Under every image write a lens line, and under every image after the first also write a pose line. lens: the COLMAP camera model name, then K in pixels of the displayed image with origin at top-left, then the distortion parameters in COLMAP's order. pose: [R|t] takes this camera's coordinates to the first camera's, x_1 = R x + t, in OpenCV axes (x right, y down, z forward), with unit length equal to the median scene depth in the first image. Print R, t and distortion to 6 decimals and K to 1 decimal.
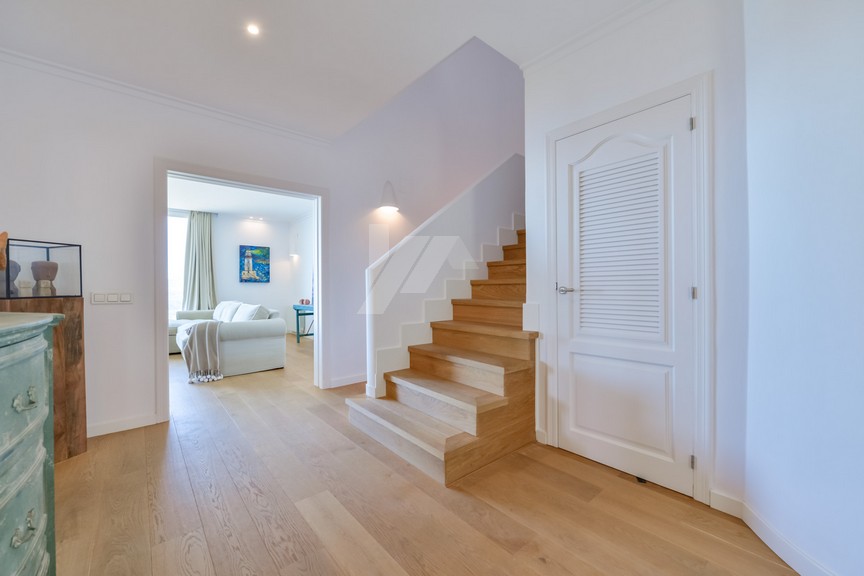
lens RADIAL K [[346.3, 0, 436.6], [0, 346.3, 286.9], [0, 0, 1]] dist [-0.002754, -0.001057]
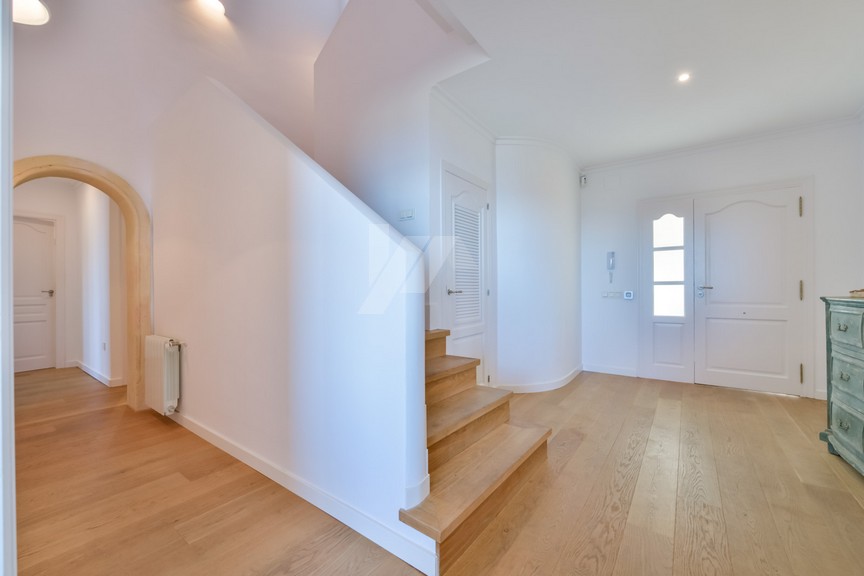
lens RADIAL K [[346.3, 0, 429.0], [0, 346.3, 288.0], [0, 0, 1]] dist [-0.002754, -0.001057]
pose [[-0.211828, 0.009777, 0.977258, -1.137546], [0.005168, 0.999947, -0.008883, 0.009518], [-0.977293, 0.003169, -0.211867, 1.786389]]
